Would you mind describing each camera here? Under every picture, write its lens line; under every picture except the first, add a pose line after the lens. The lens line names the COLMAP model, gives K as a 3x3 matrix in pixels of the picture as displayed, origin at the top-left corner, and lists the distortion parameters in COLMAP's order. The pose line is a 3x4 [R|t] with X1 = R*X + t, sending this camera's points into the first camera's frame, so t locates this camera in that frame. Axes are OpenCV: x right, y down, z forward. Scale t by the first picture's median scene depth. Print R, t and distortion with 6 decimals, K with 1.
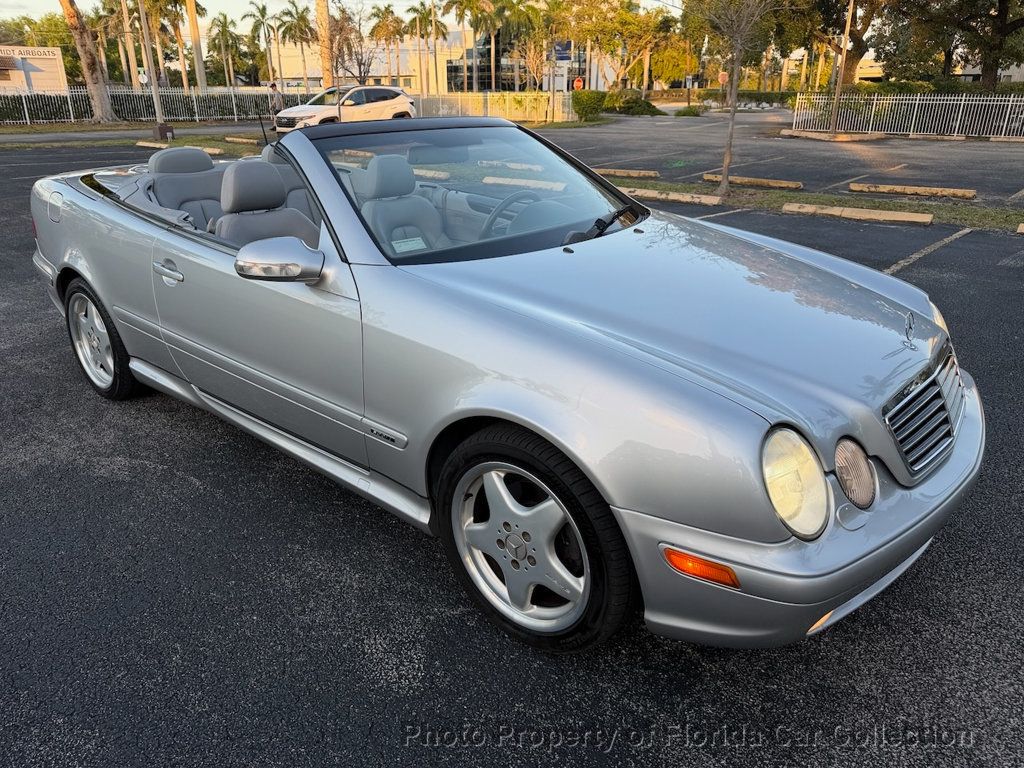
lens RADIAL K [[711.3, 0, 514.8], [0, 711.3, 396.2], [0, 0, 1]] dist [0.005691, -0.001330]
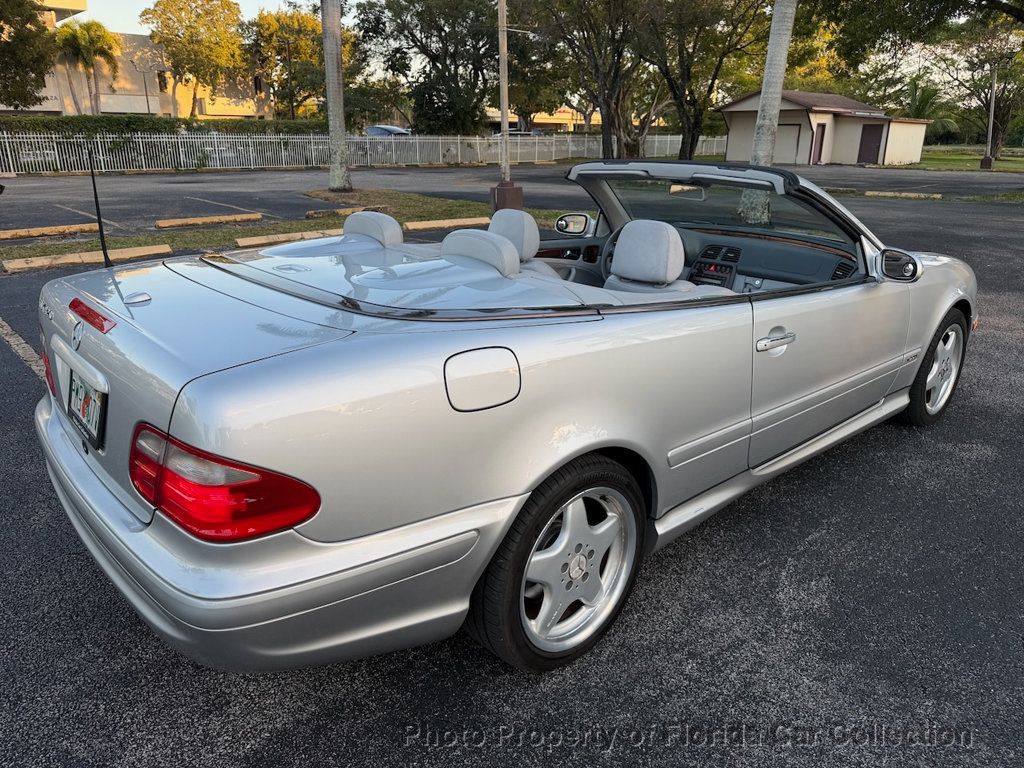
lens RADIAL K [[715.0, 0, 522.1], [0, 715.0, 380.8], [0, 0, 1]] dist [0.039417, -0.030800]
pose [[0.137544, -0.322469, 0.936534, -0.316224], [0.381876, 0.889687, 0.250255, -0.109400], [-0.913921, 0.323219, 0.245514, 0.245206]]
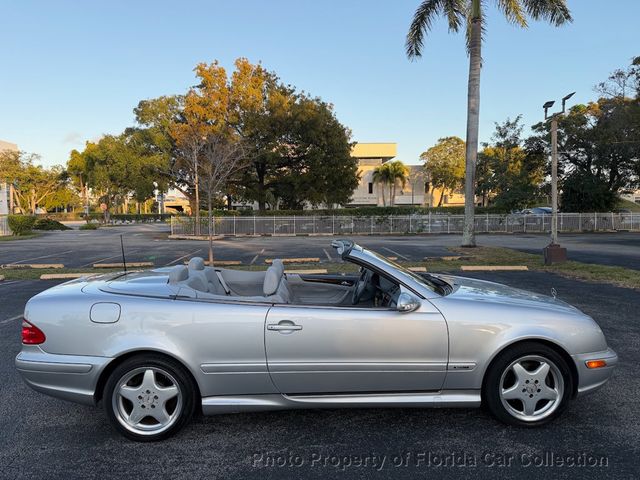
lens RADIAL K [[445.9, 0, 320.0], [0, 445.9, 263.4], [0, 0, 1]] dist [0.005711, 0.000679]
pose [[0.739882, -0.084917, 0.667356, -0.261140], [0.273872, 0.944097, -0.183505, -0.022468], [-0.614466, 0.318543, 0.721777, 0.018577]]
